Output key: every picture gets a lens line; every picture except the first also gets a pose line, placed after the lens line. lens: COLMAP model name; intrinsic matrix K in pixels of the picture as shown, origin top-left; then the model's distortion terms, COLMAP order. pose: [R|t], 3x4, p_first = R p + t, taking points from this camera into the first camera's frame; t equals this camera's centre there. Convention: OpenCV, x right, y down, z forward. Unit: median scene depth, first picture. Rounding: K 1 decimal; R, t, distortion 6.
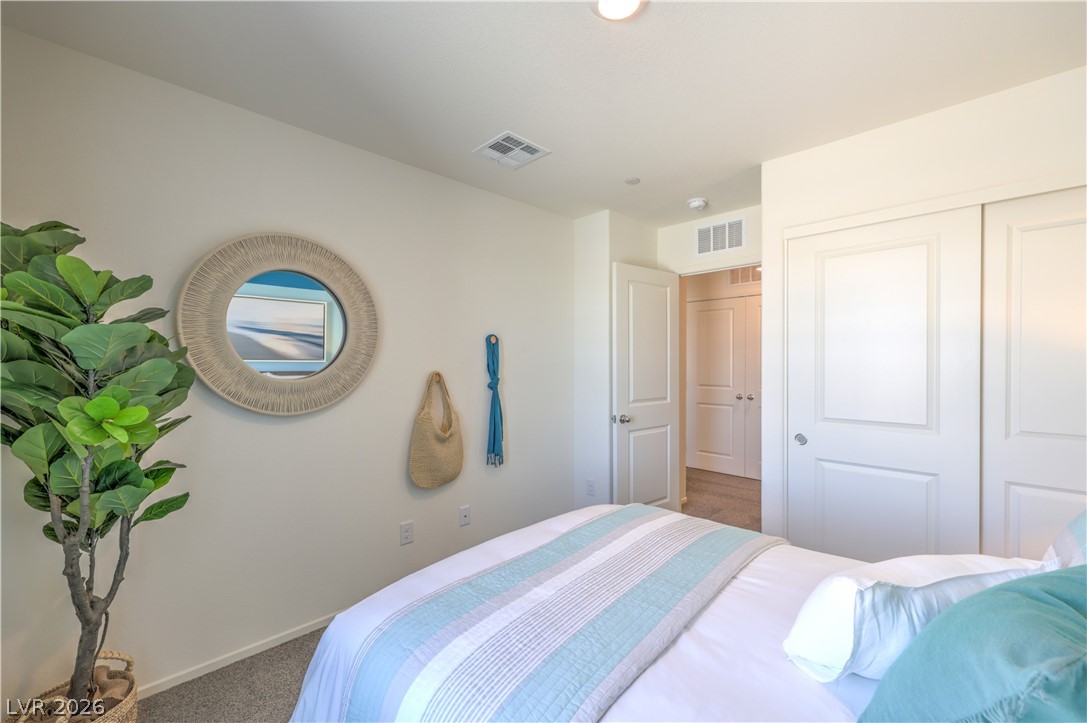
lens RADIAL K [[446.3, 0, 543.5], [0, 446.3, 361.5], [0, 0, 1]] dist [-0.001432, 0.000112]
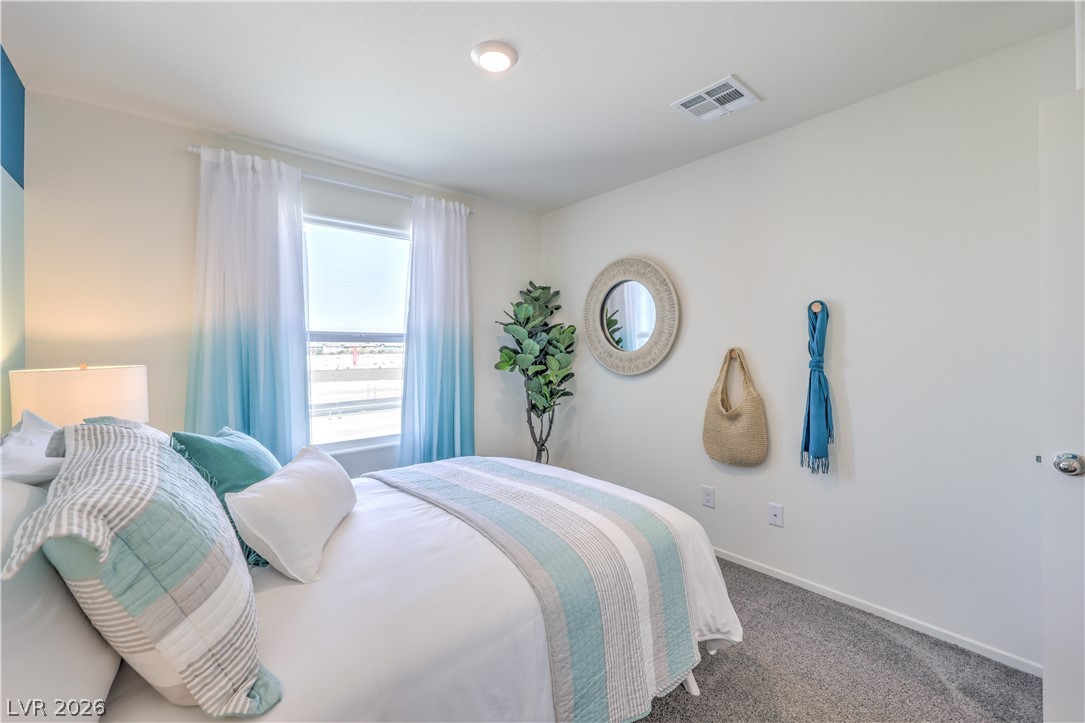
lens RADIAL K [[435.9, 0, 547.0], [0, 435.9, 354.4], [0, 0, 1]] dist [-0.000936, 0.000066]
pose [[-0.075552, 0.010042, -0.997091, 0.742467], [0.002199, 0.999949, 0.009904, 0.026918], [0.997139, -0.001445, -0.075570, 0.657995]]
